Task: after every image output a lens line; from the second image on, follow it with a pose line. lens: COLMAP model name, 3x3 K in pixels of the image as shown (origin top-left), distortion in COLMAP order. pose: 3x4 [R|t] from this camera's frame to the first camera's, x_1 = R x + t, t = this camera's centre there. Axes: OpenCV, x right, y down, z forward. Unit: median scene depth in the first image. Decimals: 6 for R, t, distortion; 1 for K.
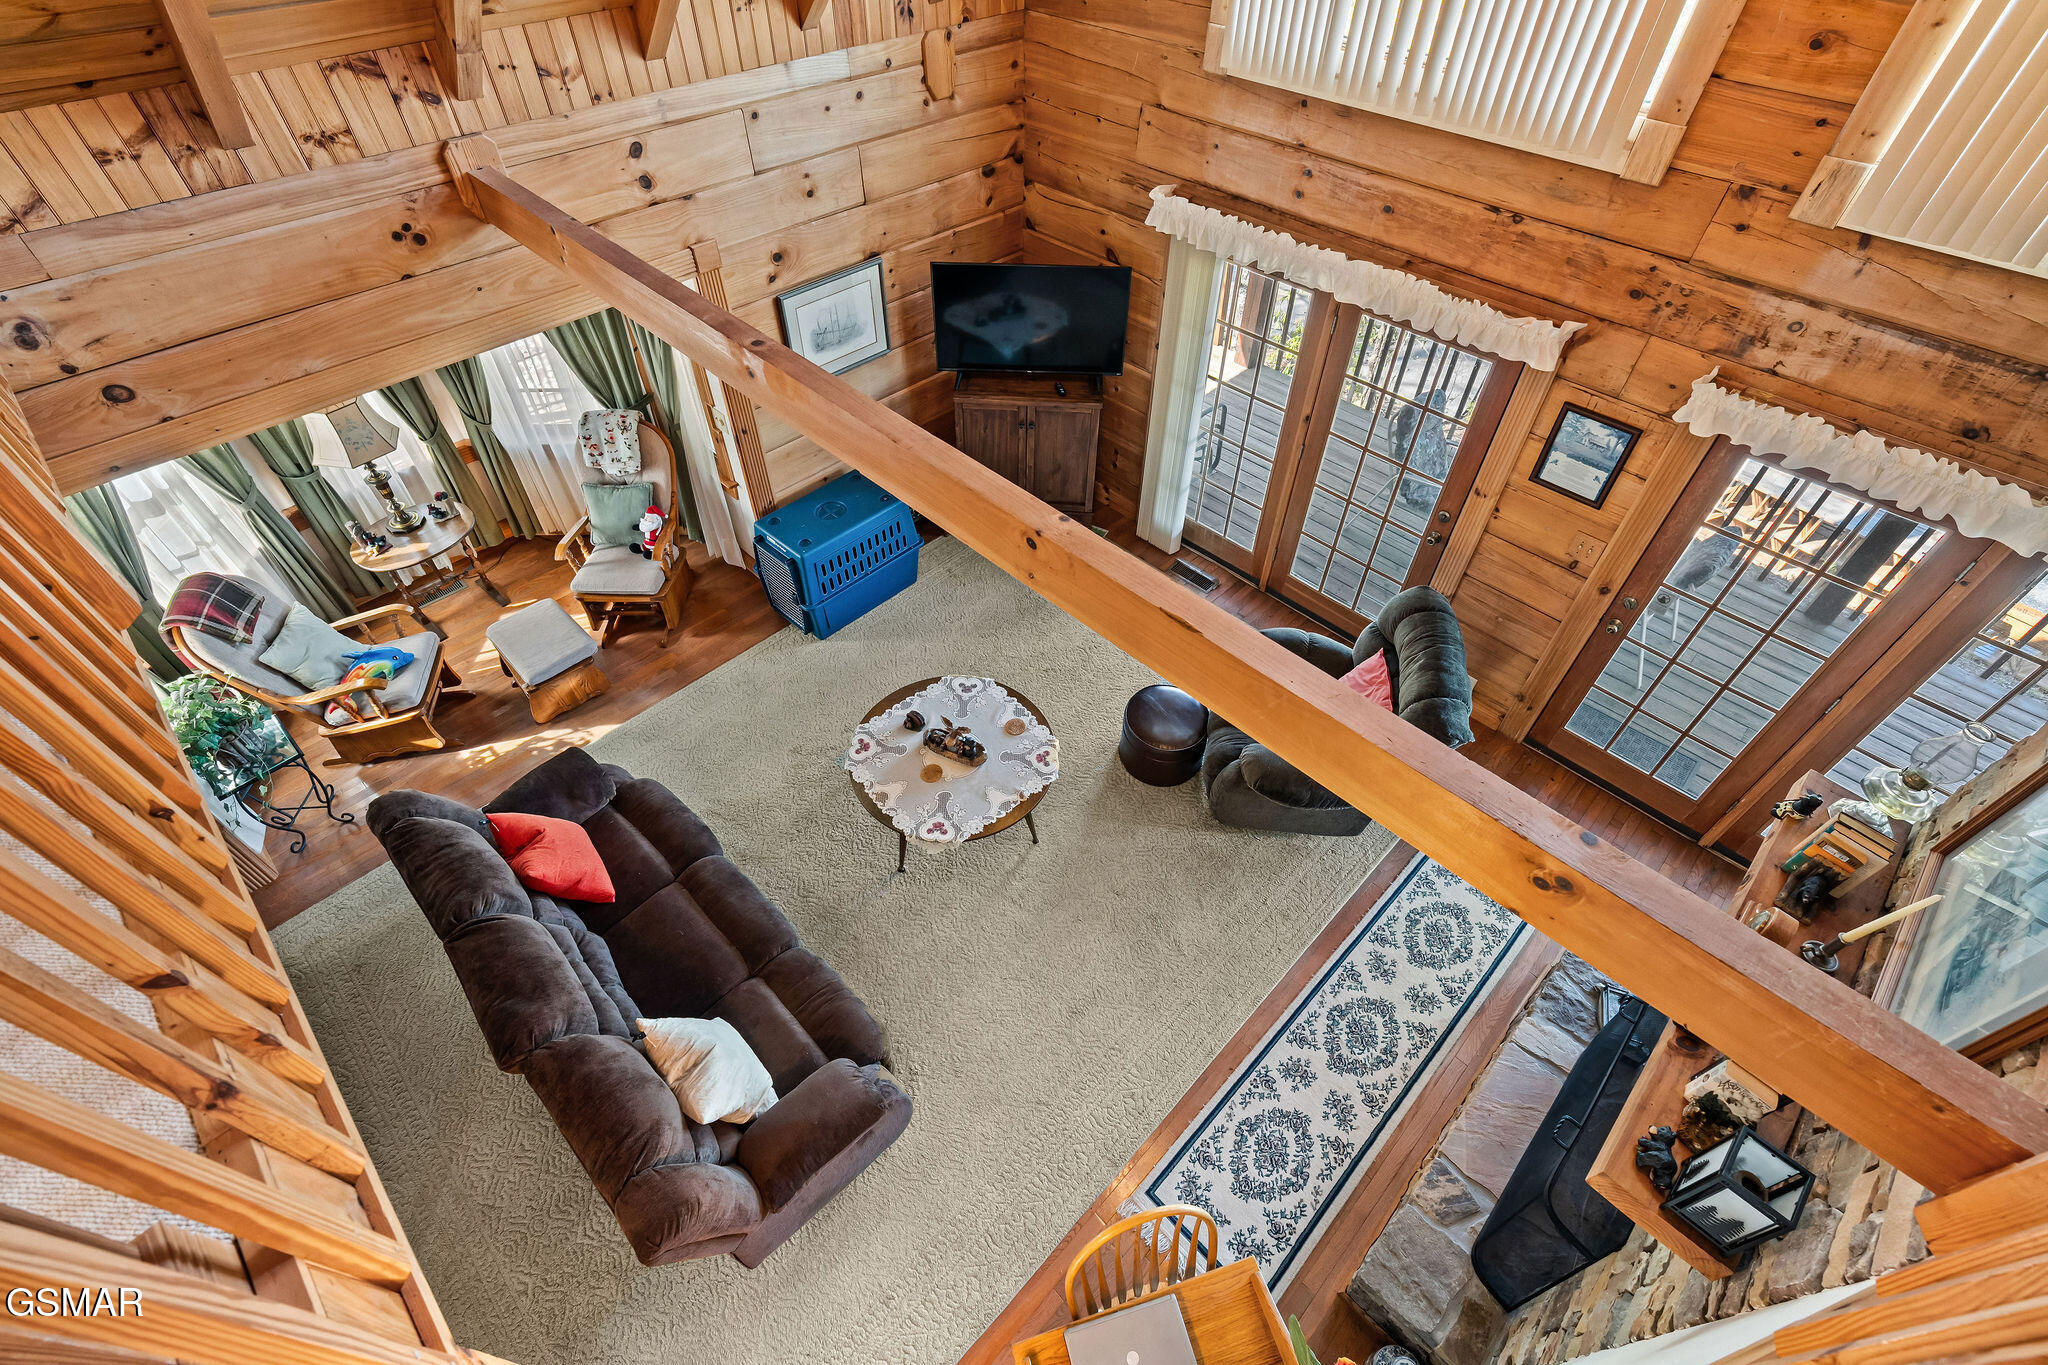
lens RADIAL K [[918.6, 0, 1027.5], [0, 918.6, 676.4], [0, 0, 1]] dist [-0.004054, 0.001393]
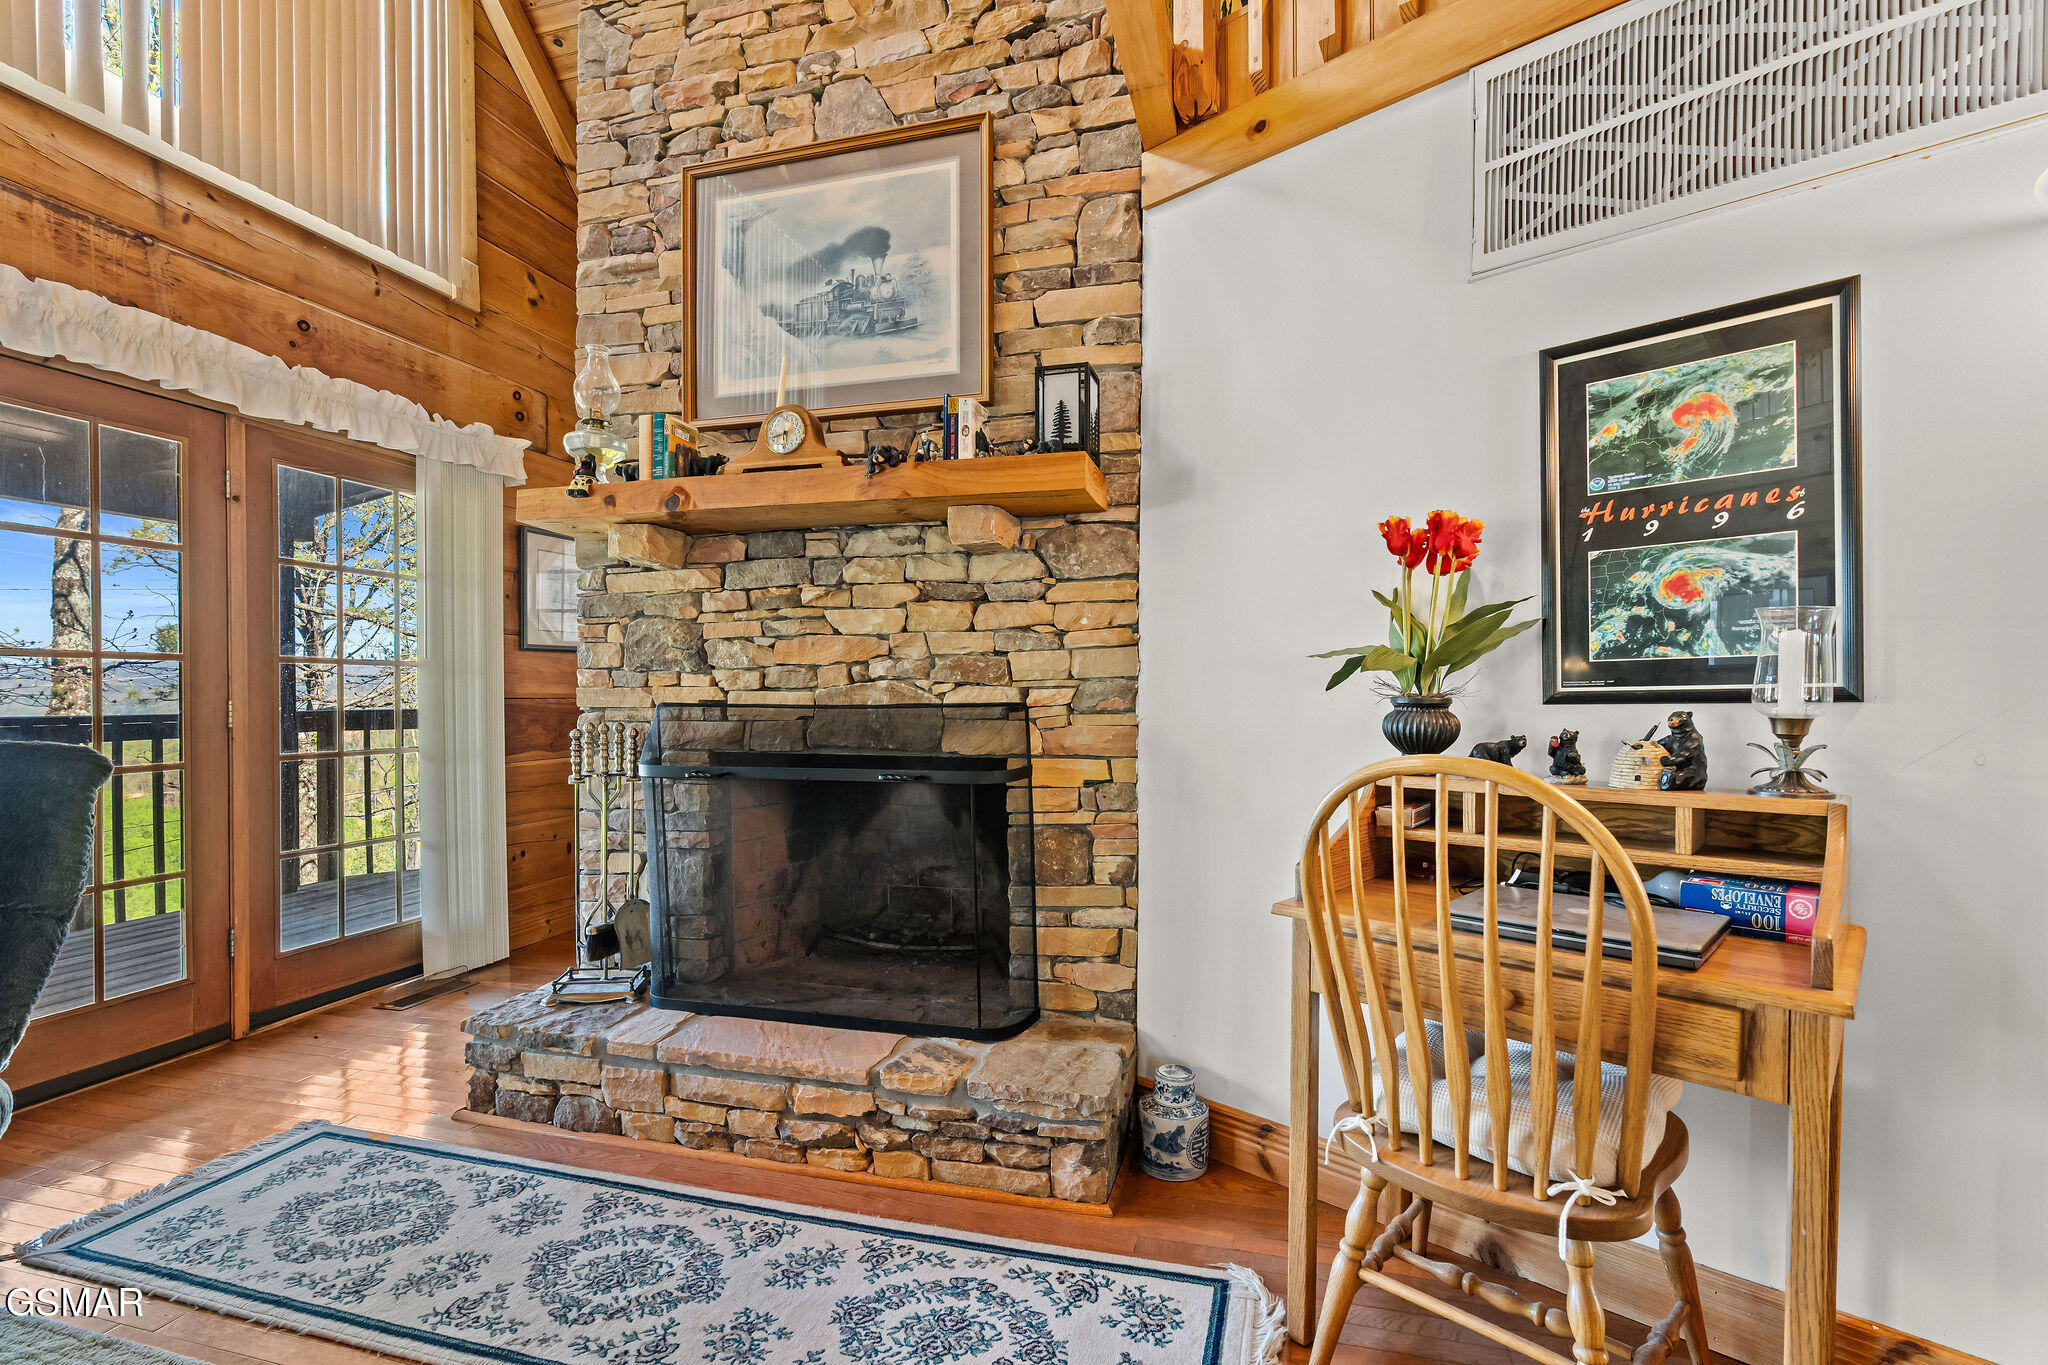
lens RADIAL K [[906.9, 0, 1037.4], [0, 906.9, 689.8], [0, 0, 1]] dist [-0.001217, 0.000026]
pose [[-0.501915, -0.004268, 0.864906, -0.120275], [0.634218, 0.678113, 0.371390, 0.154300], [-0.588090, 0.734945, -0.337648, 0.795159]]
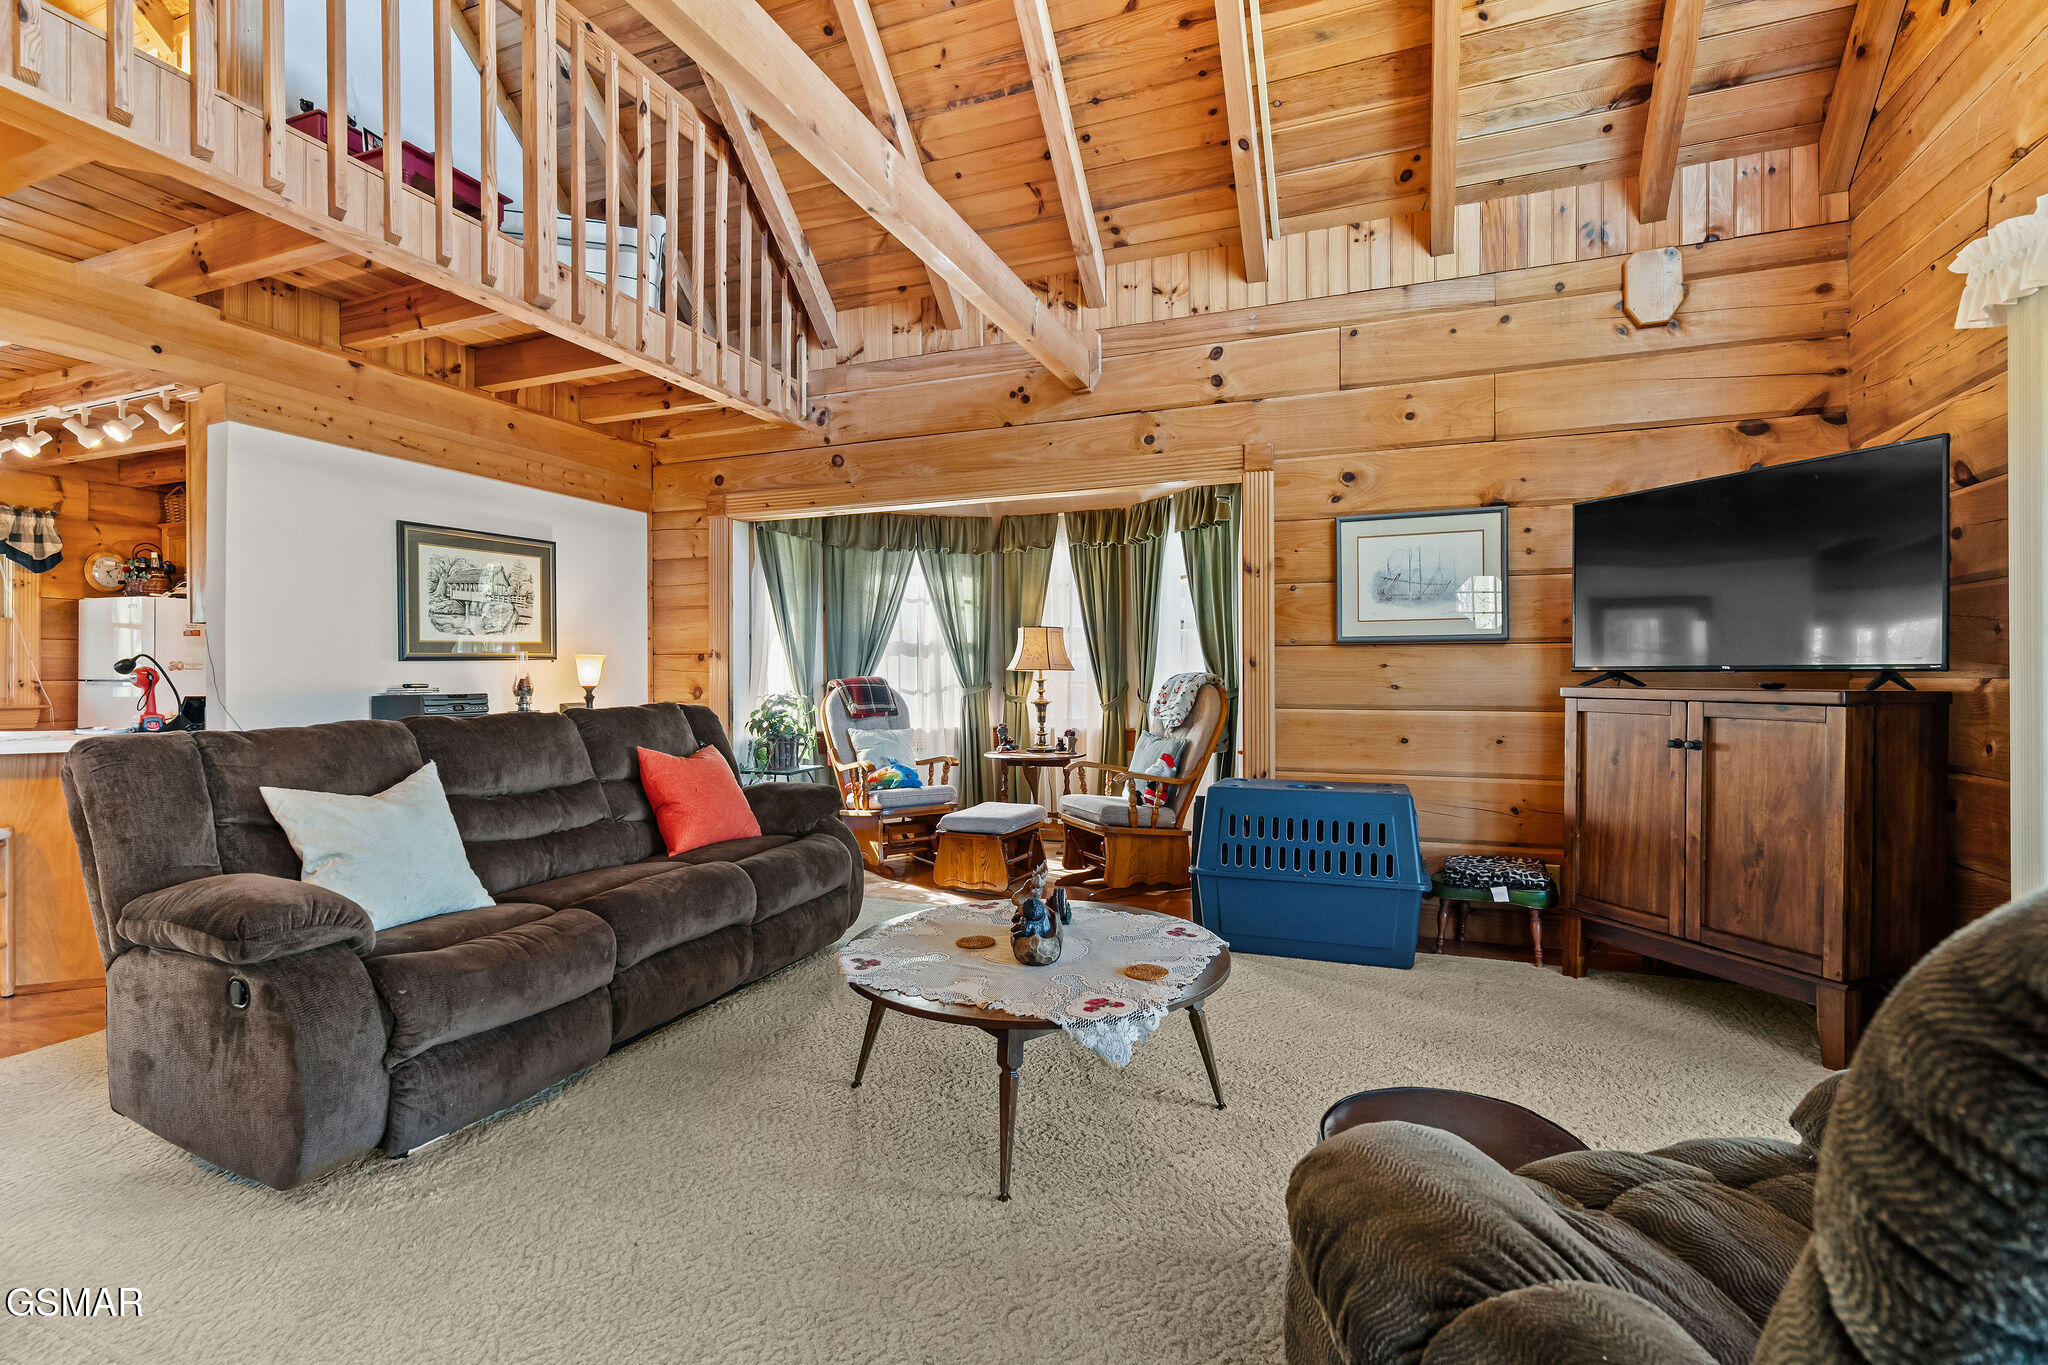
lens RADIAL K [[918.6, 0, 1027.5], [0, 918.6, 676.4], [0, 0, 1]] dist [-0.004054, 0.001393]
pose [[0.397547, -0.006776, -0.917557, 0.454672], [-0.669153, 0.682079, -0.294960, 0.149063], [0.627845, 0.731247, 0.266624, 0.806708]]
